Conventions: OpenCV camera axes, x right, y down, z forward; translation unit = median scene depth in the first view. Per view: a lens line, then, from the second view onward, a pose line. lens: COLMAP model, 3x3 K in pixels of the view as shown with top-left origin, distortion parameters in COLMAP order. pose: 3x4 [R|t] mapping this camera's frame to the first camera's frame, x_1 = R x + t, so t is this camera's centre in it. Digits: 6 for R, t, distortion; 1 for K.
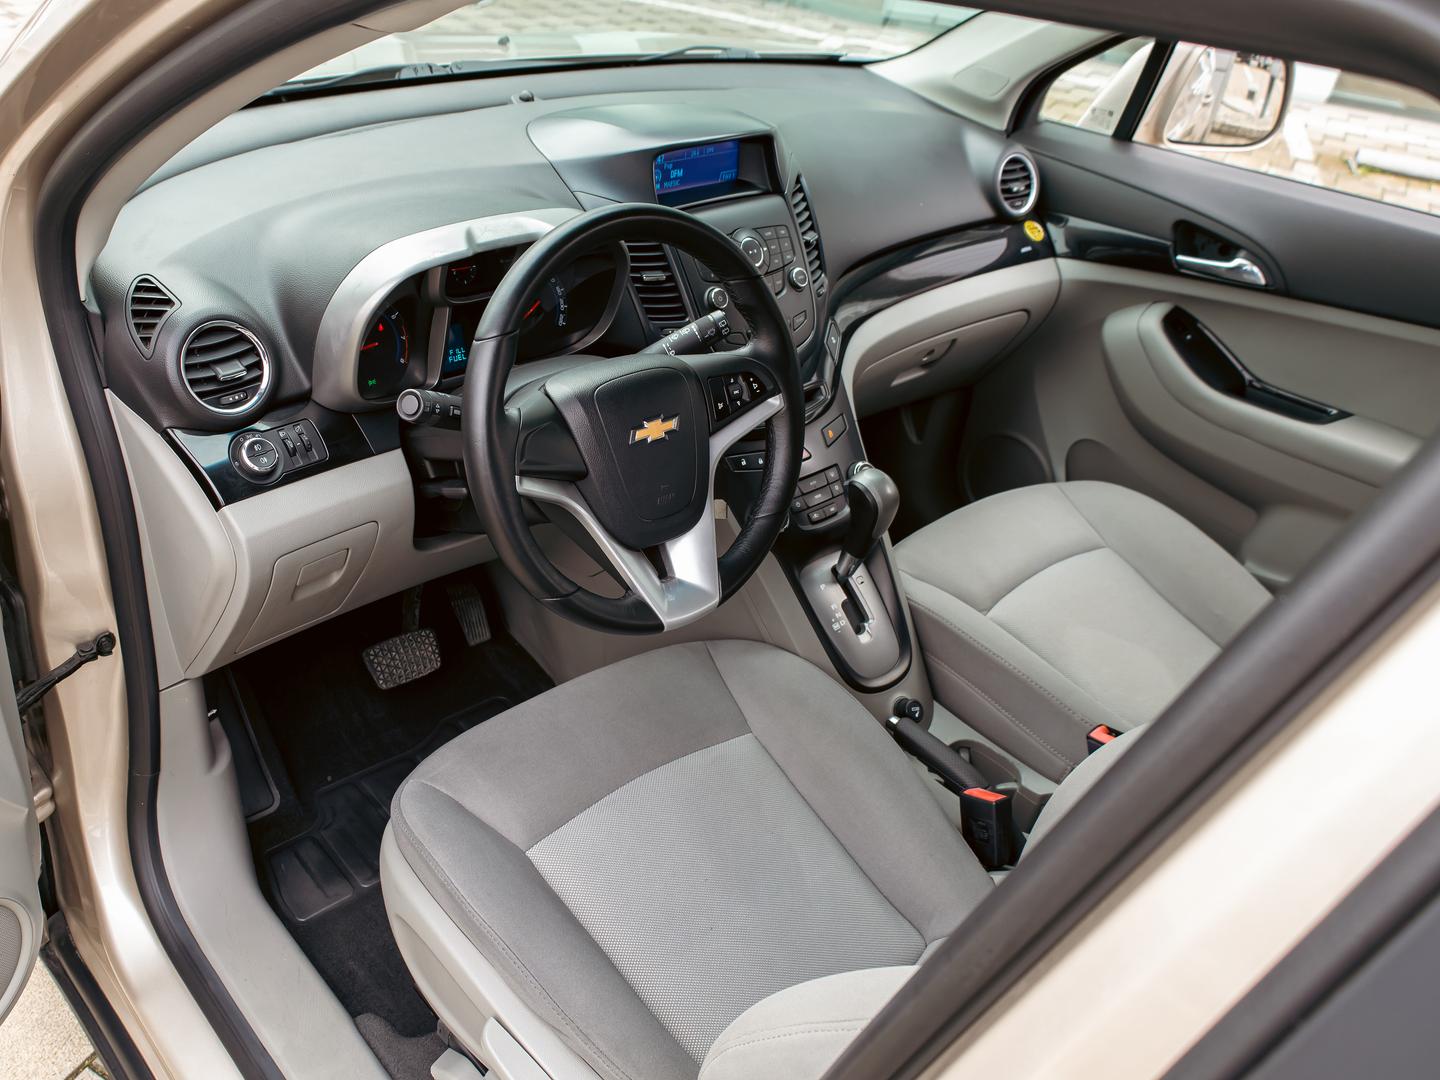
lens RADIAL K [[1384.9, 0, 720.0], [0, 1384.9, 540.0], [0, 0, 1]] dist [-0.002102, -0.003612]
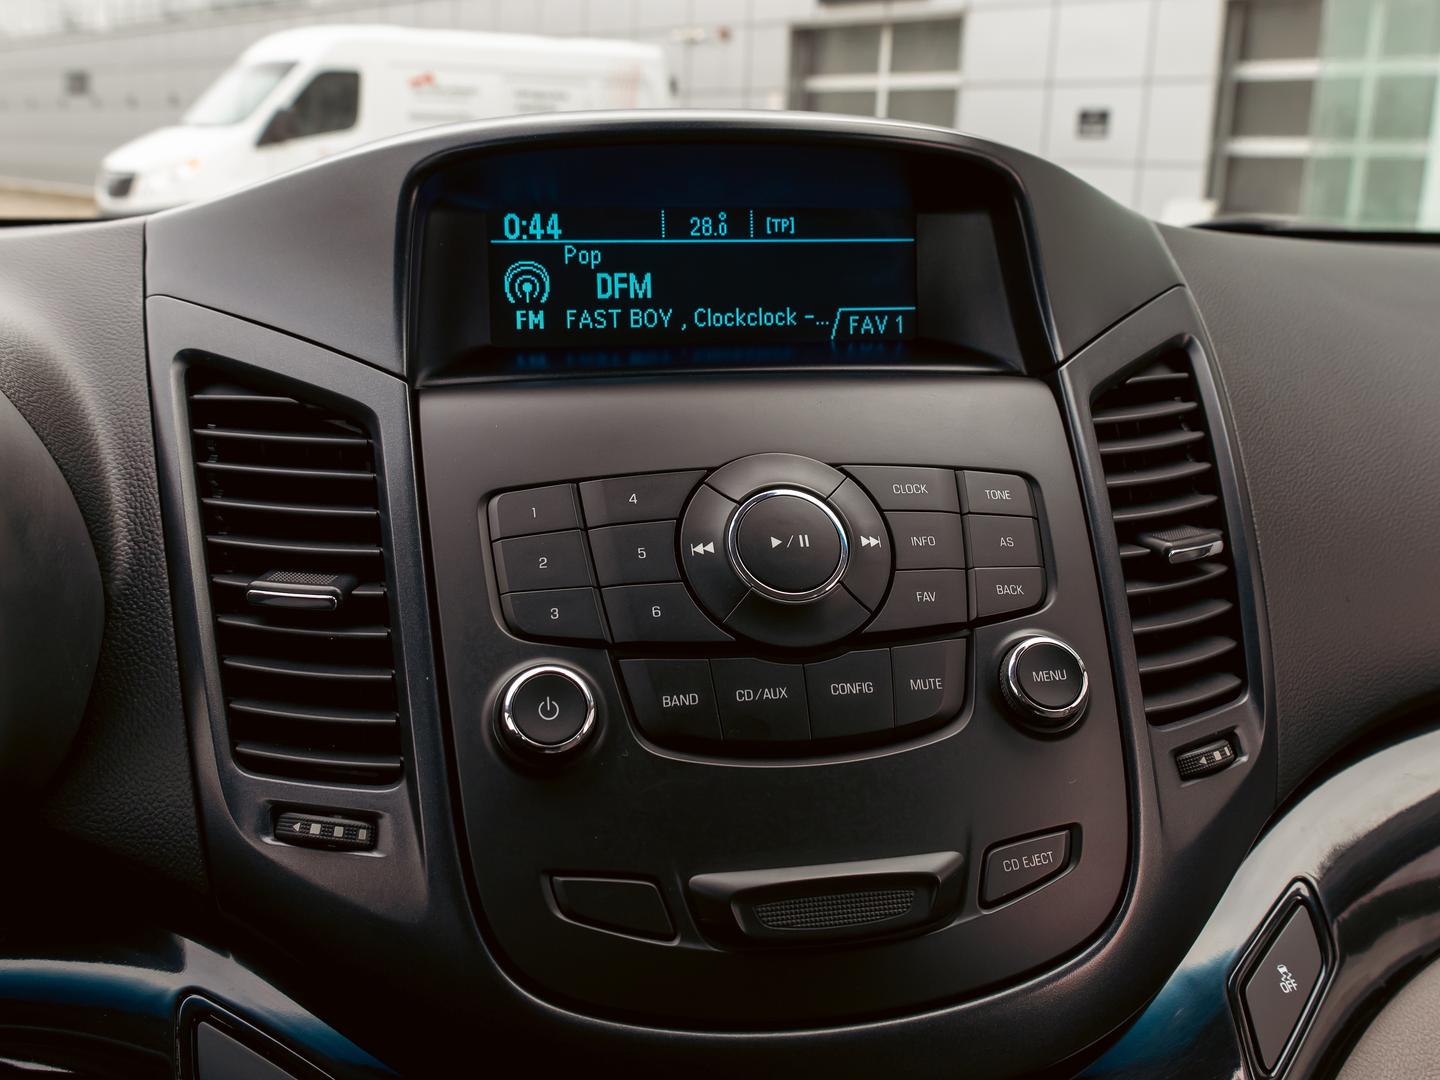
lens RADIAL K [[1384.9, 0, 720.0], [0, 1384.9, 540.0], [0, 0, 1]] dist [-0.002102, -0.003612]
pose [[0.826639, 0.001540, -0.562731, 0.143086], [-0.206902, 0.930784, -0.301386, -0.132616], [0.523317, 0.365567, 0.769740, 0.799171]]
